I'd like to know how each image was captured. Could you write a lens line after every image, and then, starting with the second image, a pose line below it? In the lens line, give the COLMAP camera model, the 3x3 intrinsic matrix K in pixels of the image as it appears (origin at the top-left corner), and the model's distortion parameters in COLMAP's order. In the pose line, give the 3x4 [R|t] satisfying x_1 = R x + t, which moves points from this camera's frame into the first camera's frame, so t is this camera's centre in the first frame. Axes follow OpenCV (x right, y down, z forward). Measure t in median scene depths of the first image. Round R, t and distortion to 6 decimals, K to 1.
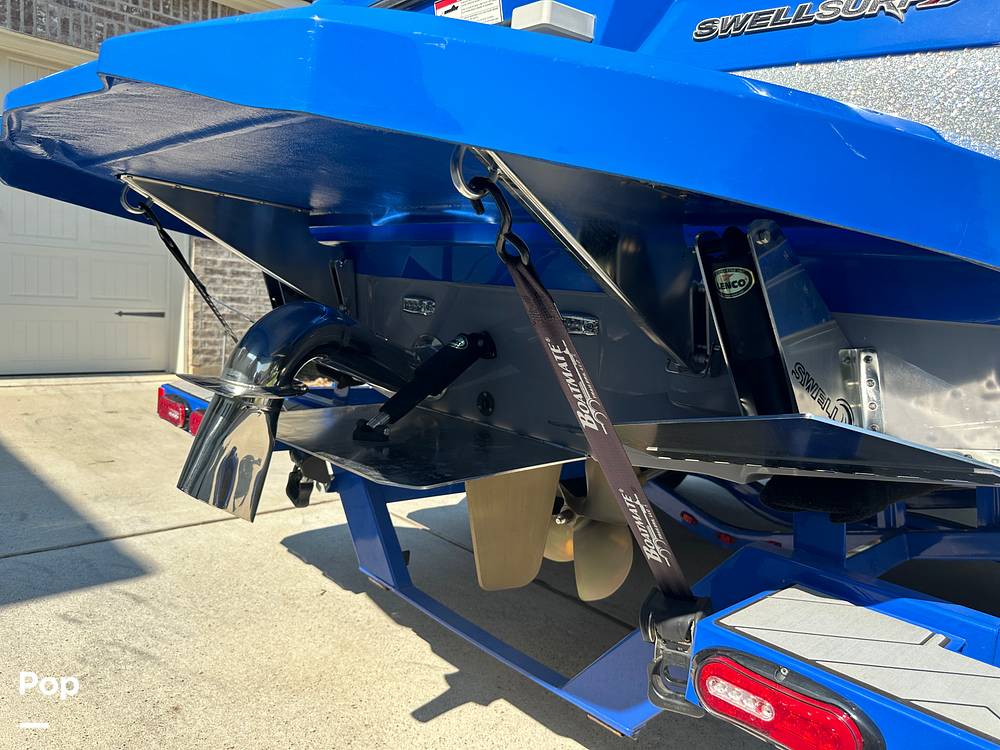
lens RADIAL K [[728.1, 0, 500.0], [0, 728.1, 375.0], [0, 0, 1]] dist [0.015623, -0.004572]
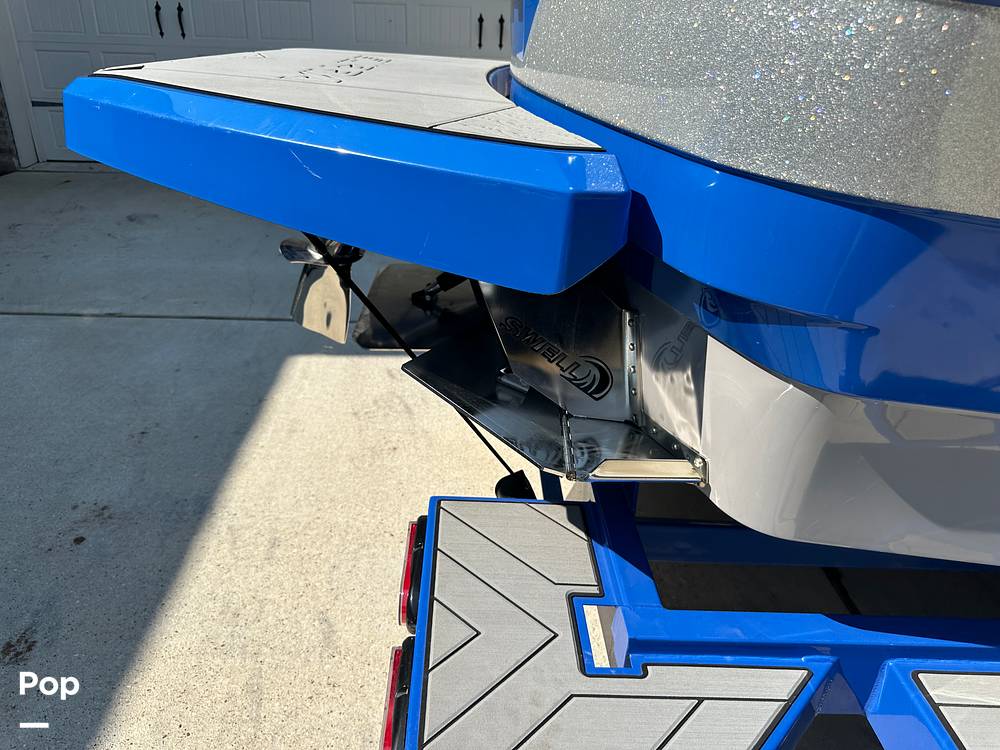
lens RADIAL K [[712.0, 0, 496.6], [0, 712.0, 379.3], [0, 0, 1]] dist [0.124171, -0.168286]
pose [[0.746508, 0.244558, -0.618802, 0.184609], [-0.059480, 0.950808, 0.304015, -0.043361], [0.662712, -0.190143, 0.724333, 0.032845]]
